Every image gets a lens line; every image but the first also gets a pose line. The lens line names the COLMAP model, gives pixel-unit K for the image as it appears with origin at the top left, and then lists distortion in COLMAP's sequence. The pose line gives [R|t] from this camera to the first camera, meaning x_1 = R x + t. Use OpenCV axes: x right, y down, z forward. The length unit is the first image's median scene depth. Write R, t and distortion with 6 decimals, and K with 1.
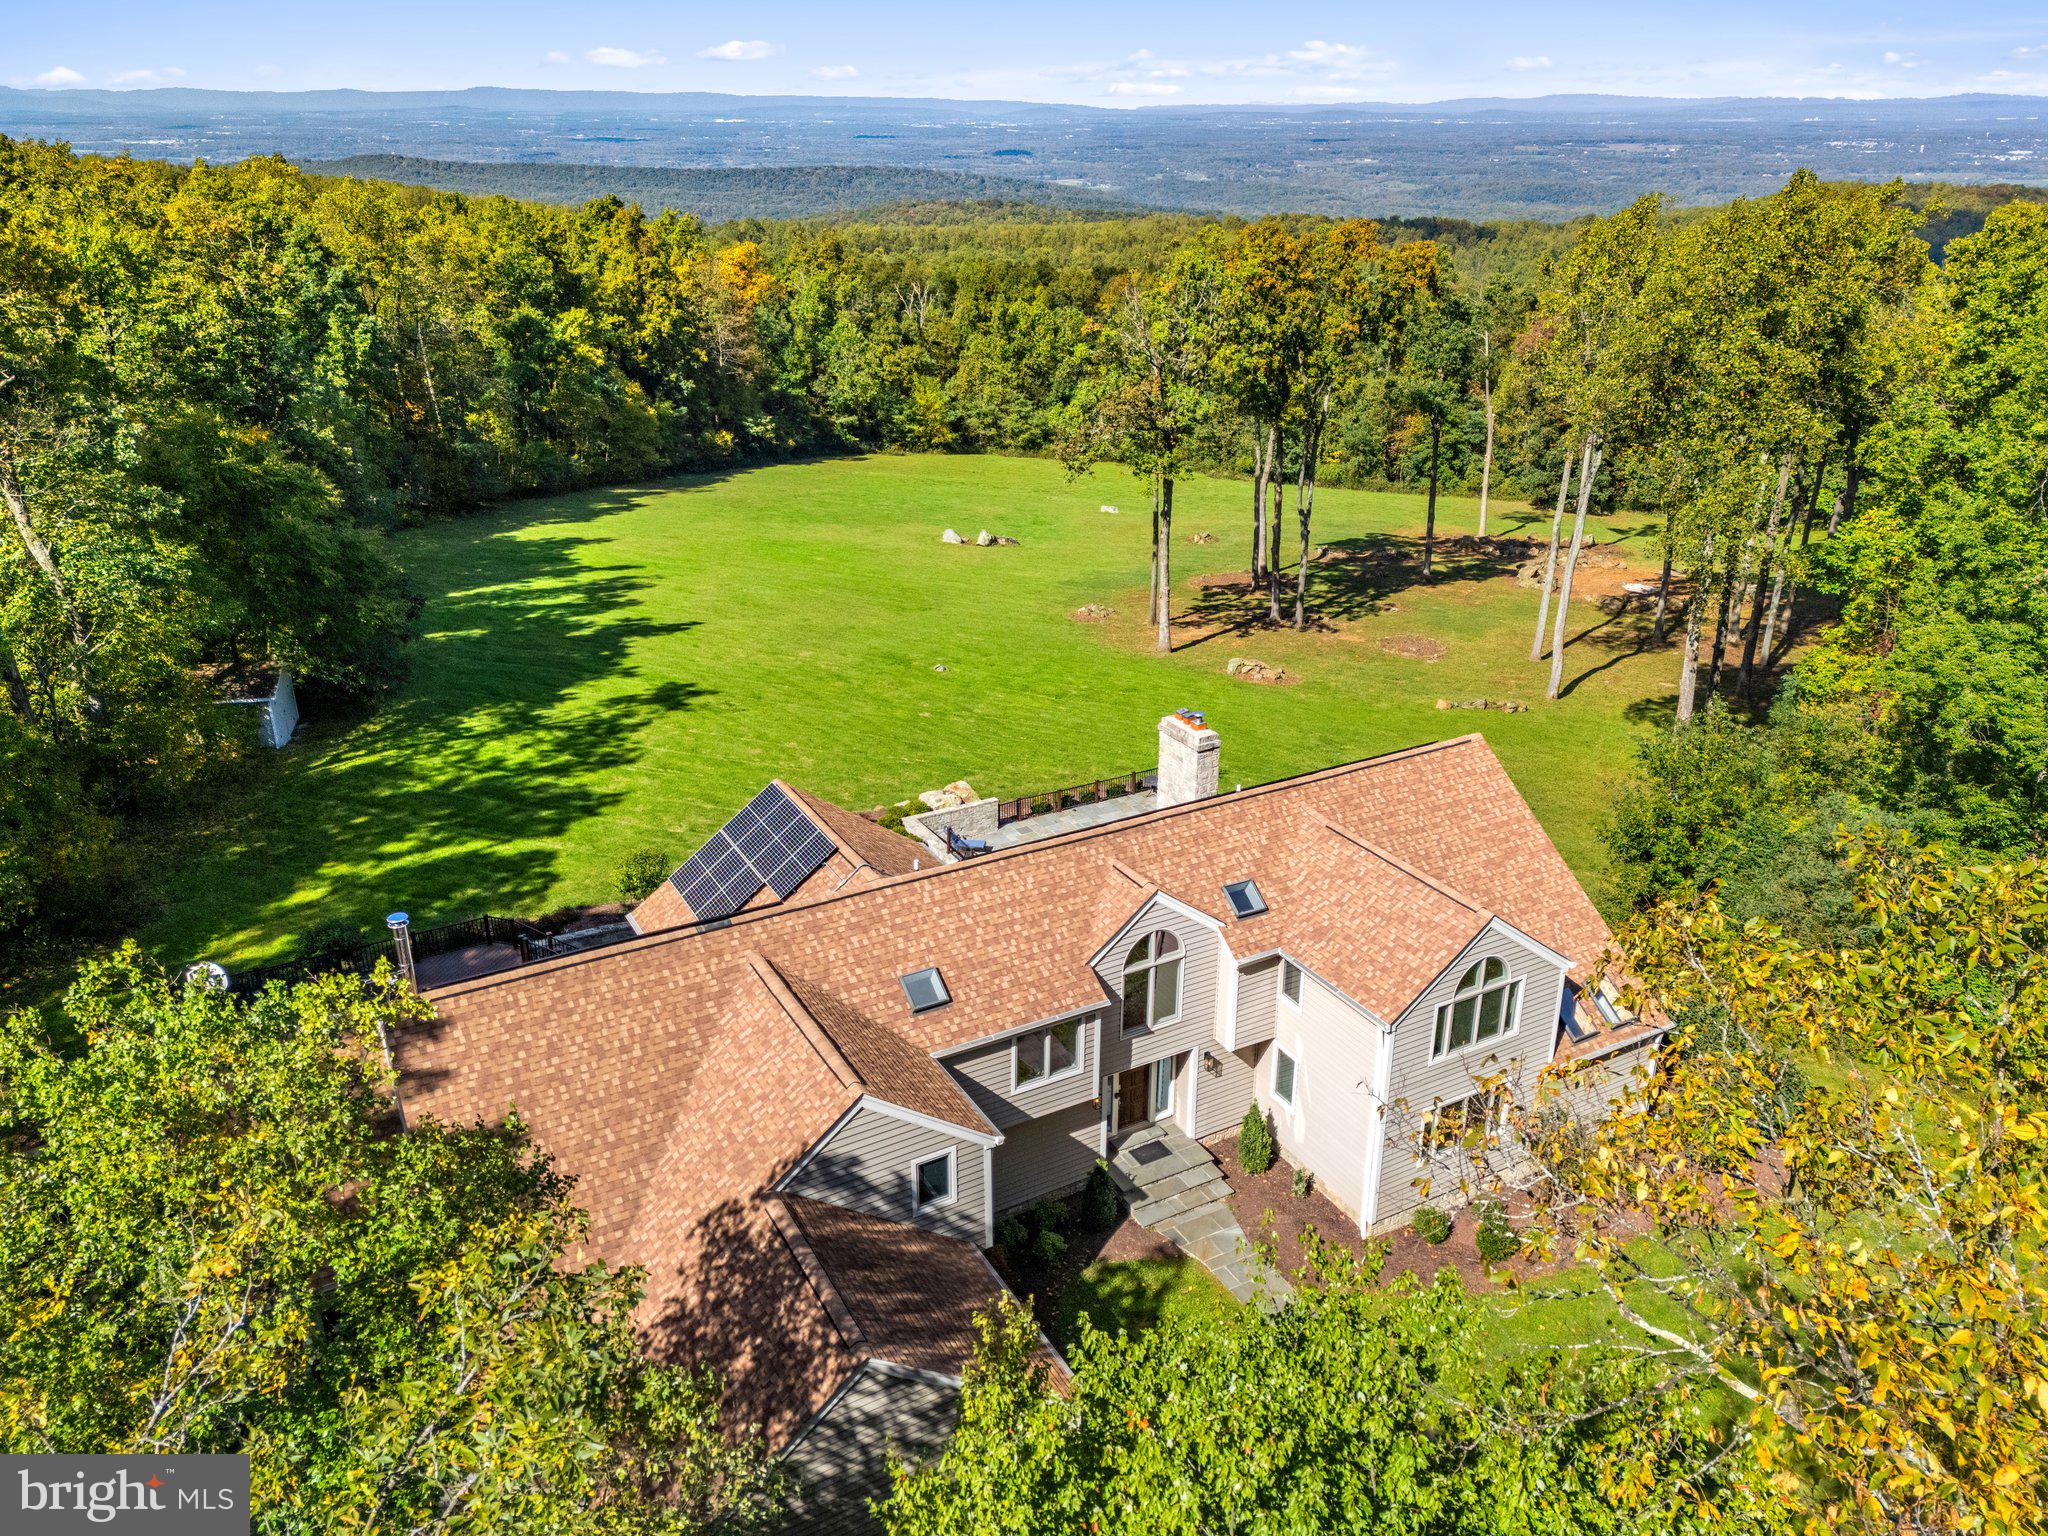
lens RADIAL K [[1491.2, 0, 1013.9], [0, 1491.2, 867.6], [0, 0, 1]] dist [0.112007, -0.158421]
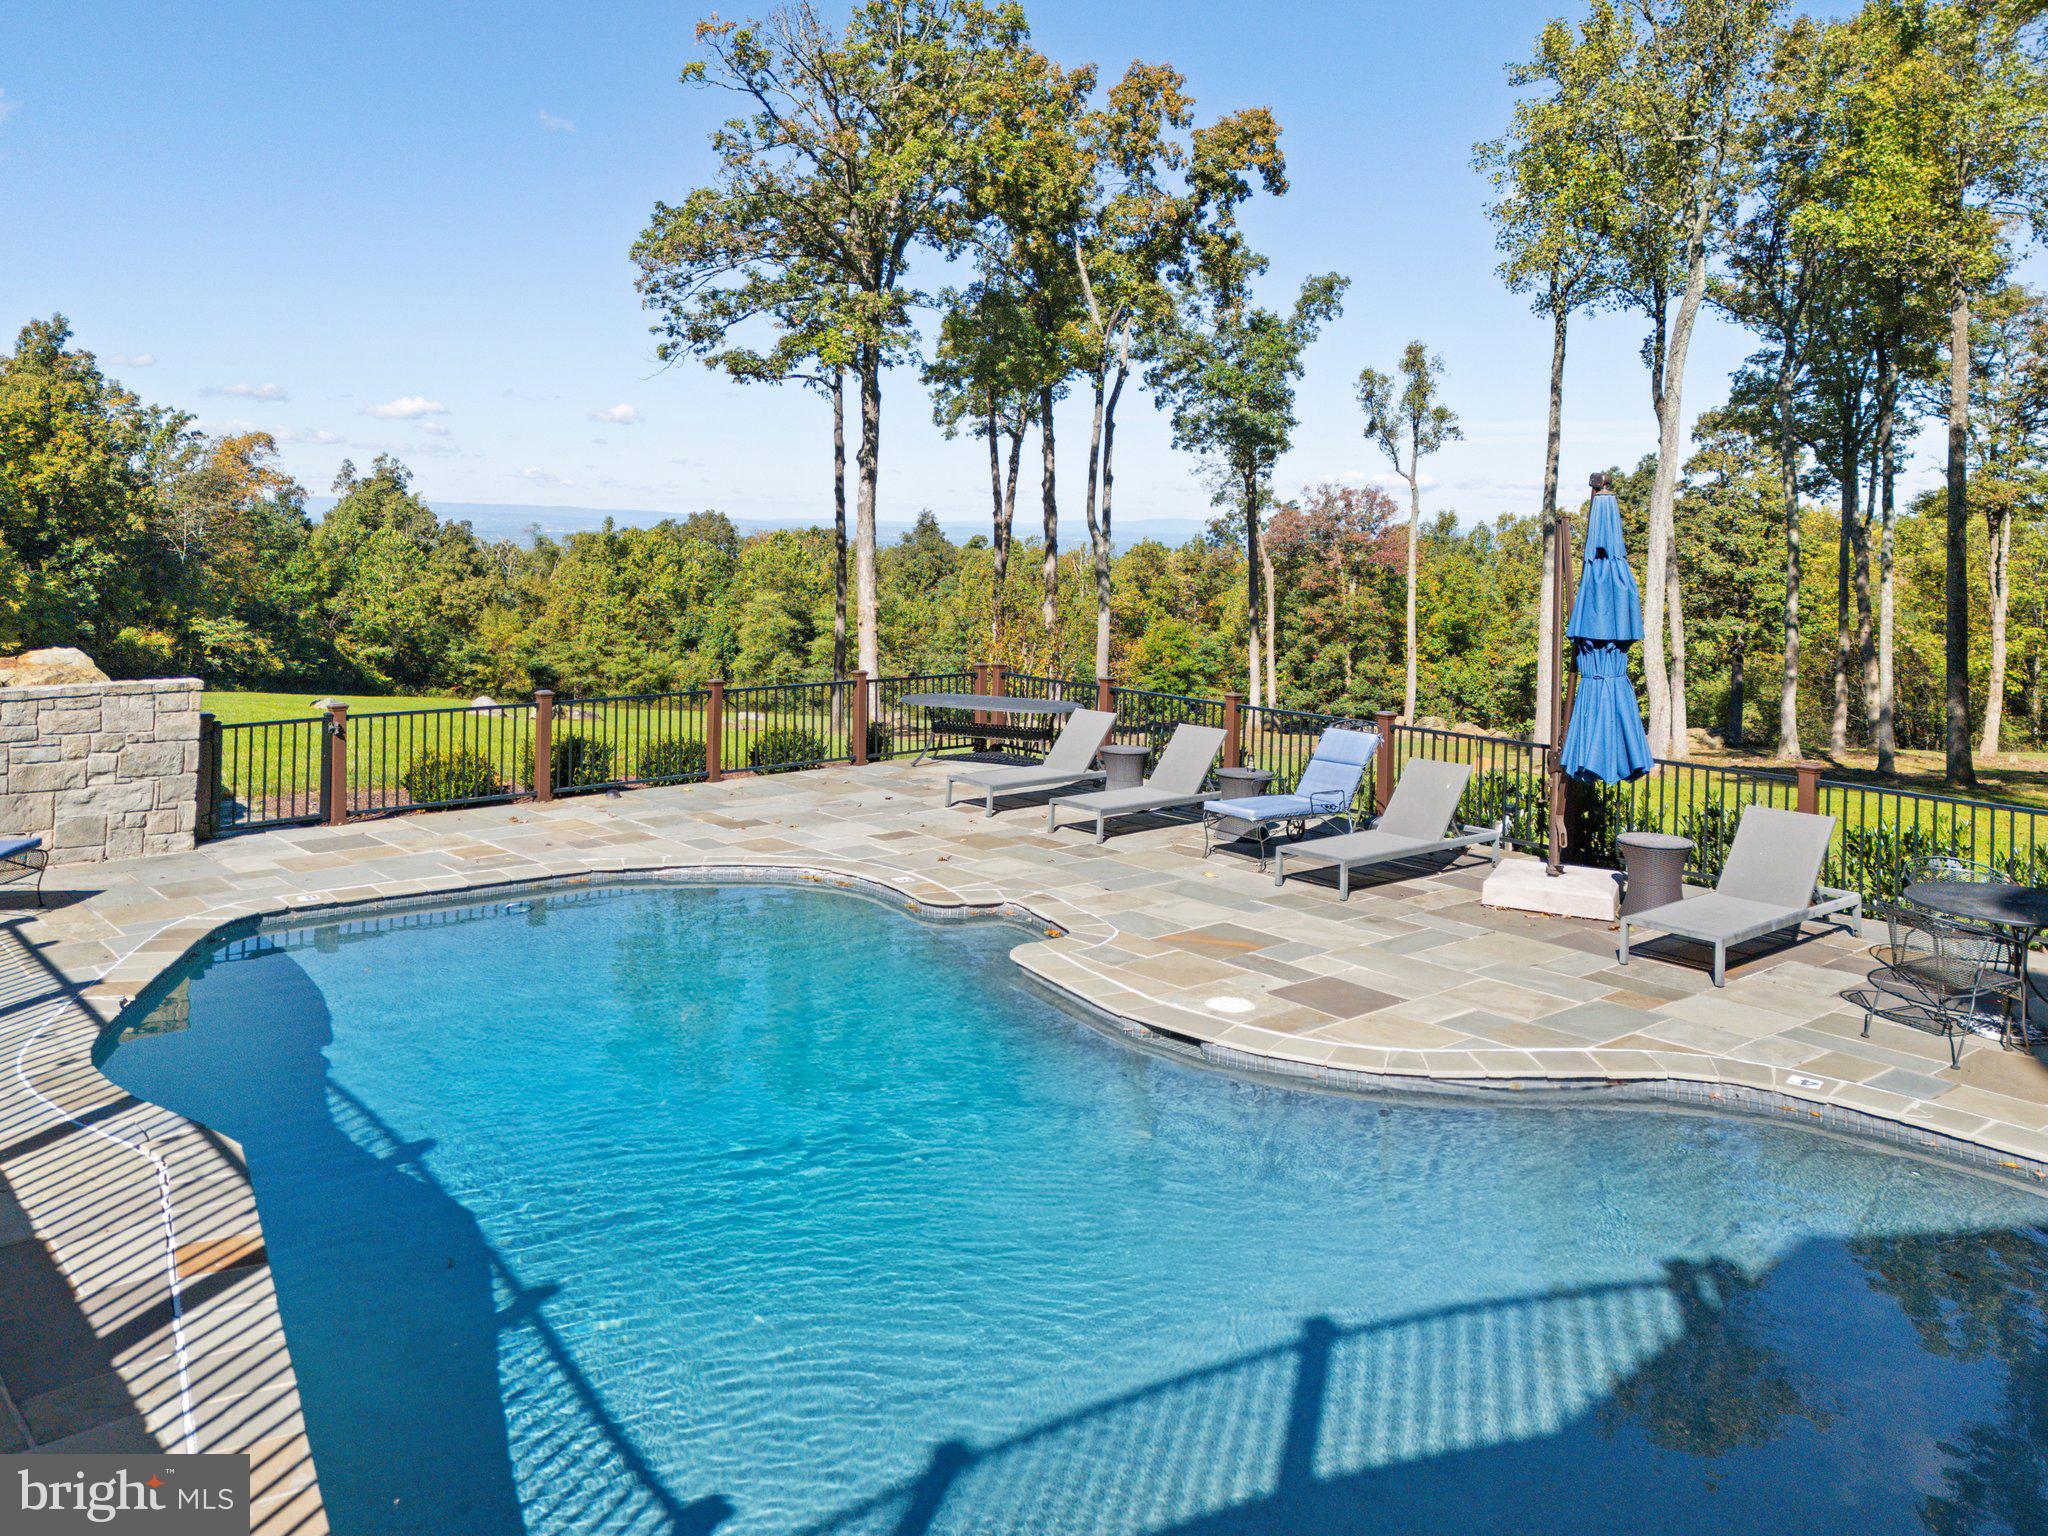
lens RADIAL K [[1564.7, 0, 1068.7], [0, 1564.7, 518.4], [0, 0, 1]] dist [-0.000495, -0.005573]
pose [[0.966402, 0.026281, 0.255690, 0.016648], [0.095039, 0.887728, -0.450452, 0.013314], [-0.238821, 0.459618, 0.855404, 0.277188]]
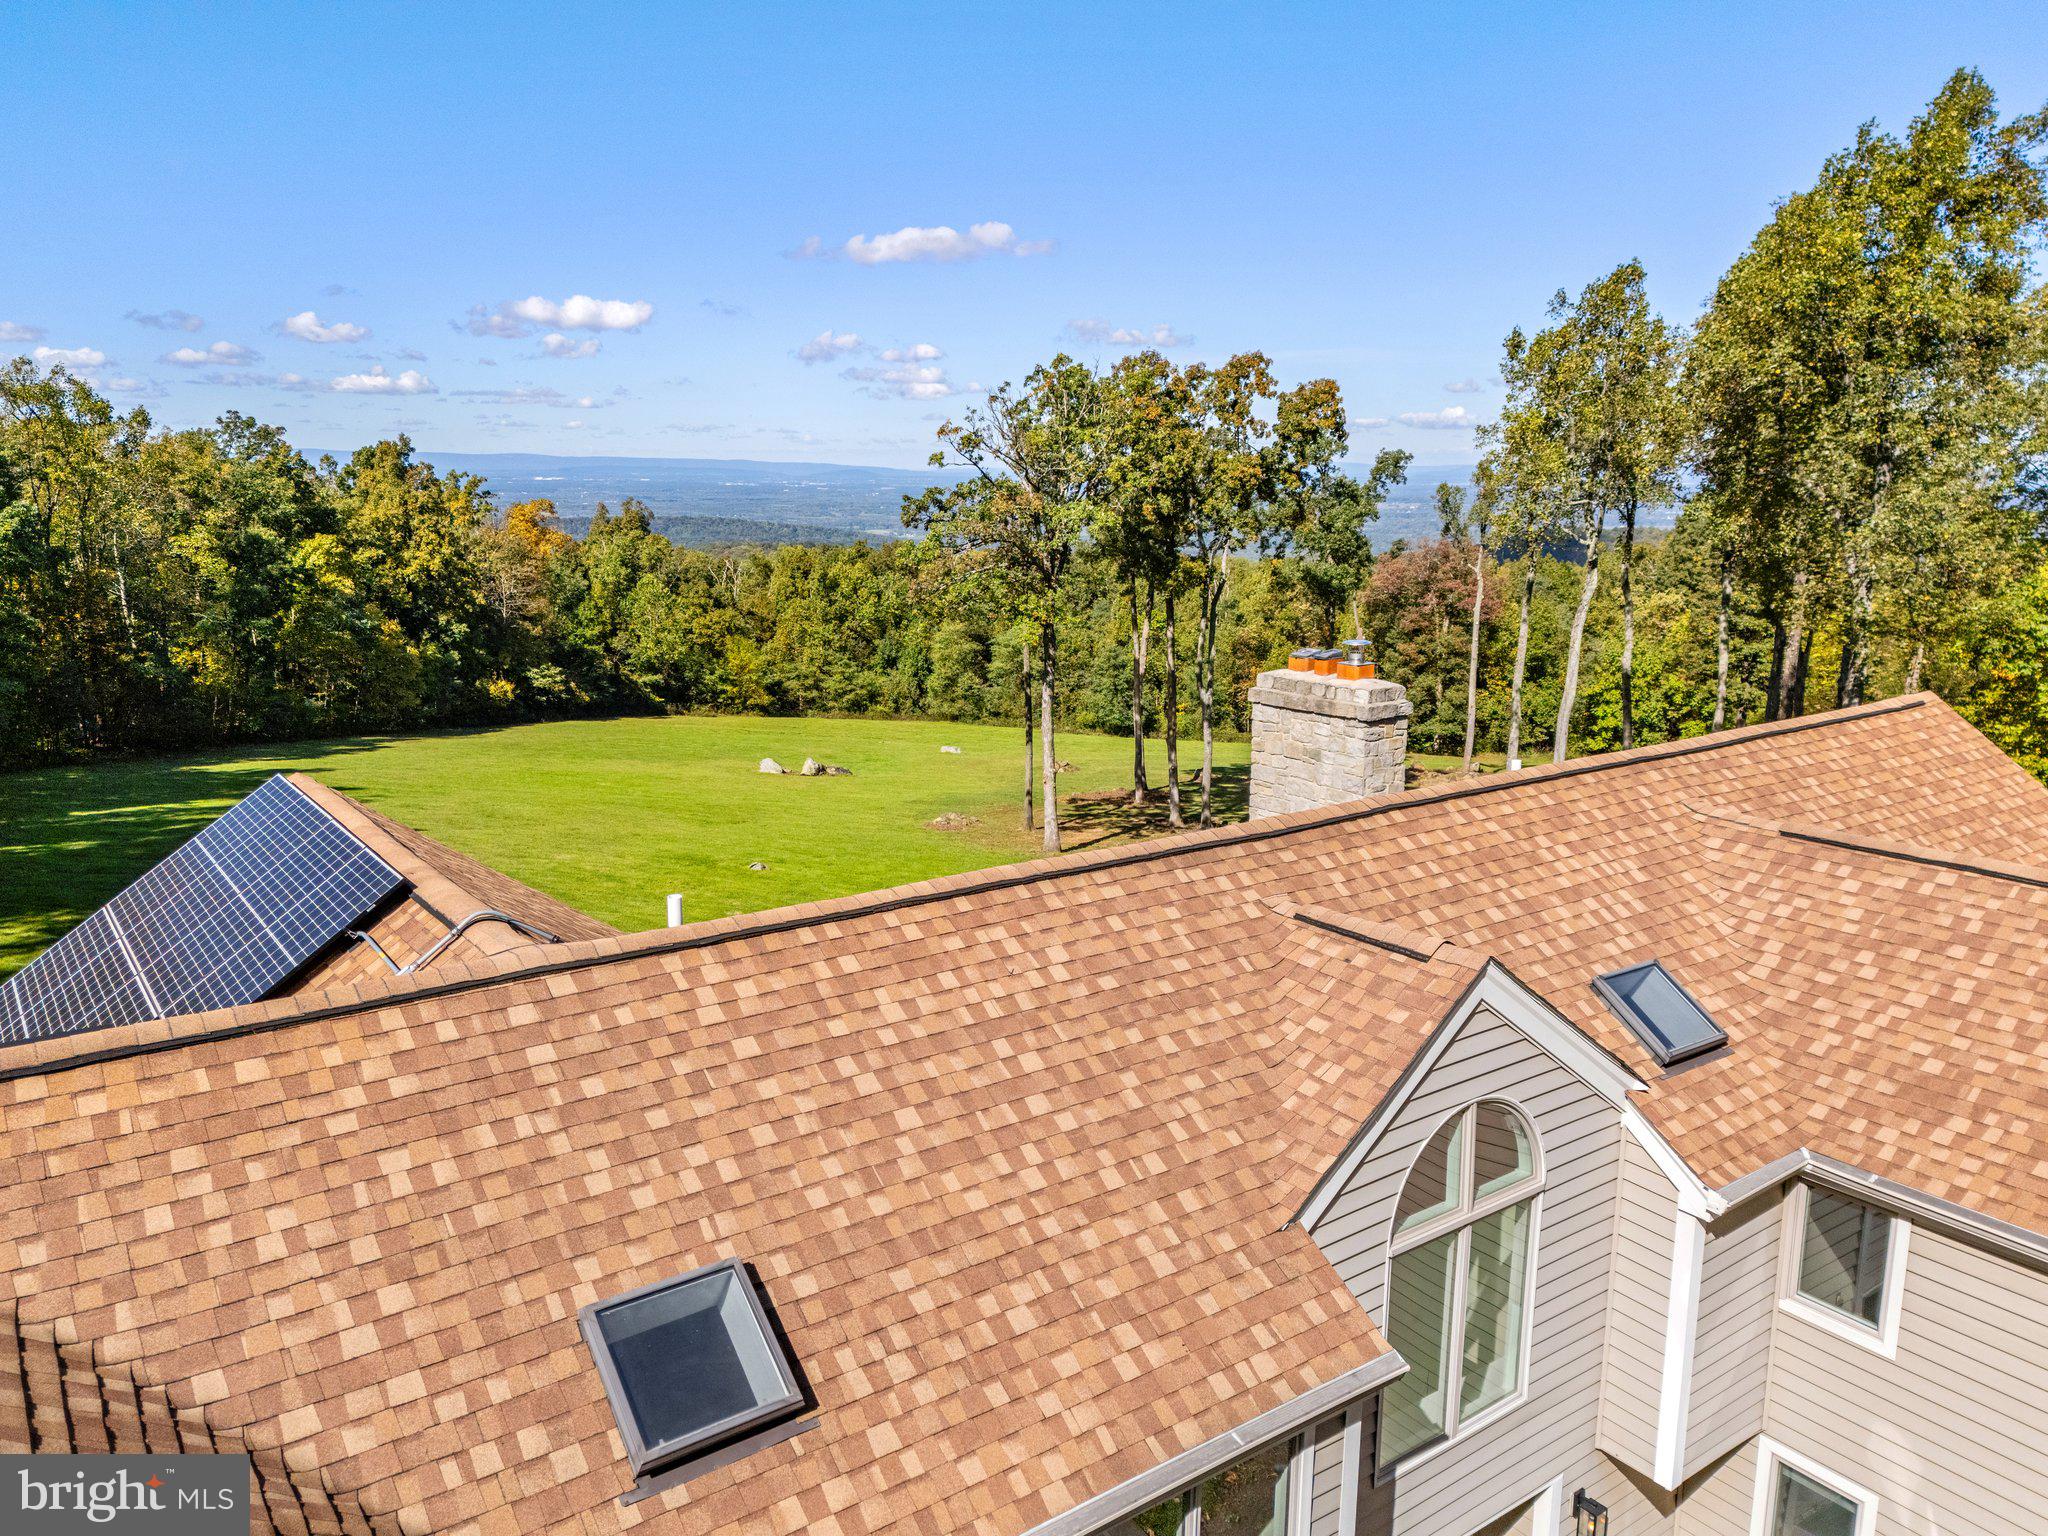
lens RADIAL K [[1491.9, 0, 1031.2], [0, 1491.9, 812.4], [0, 0, 1]] dist [0.082233, -0.113113]
pose [[0.990835, -0.023880, 0.132950, -0.006698], [0.055697, 0.968910, -0.241063, 0.010626], [-0.123060, 0.246259, 0.961360, 0.136286]]
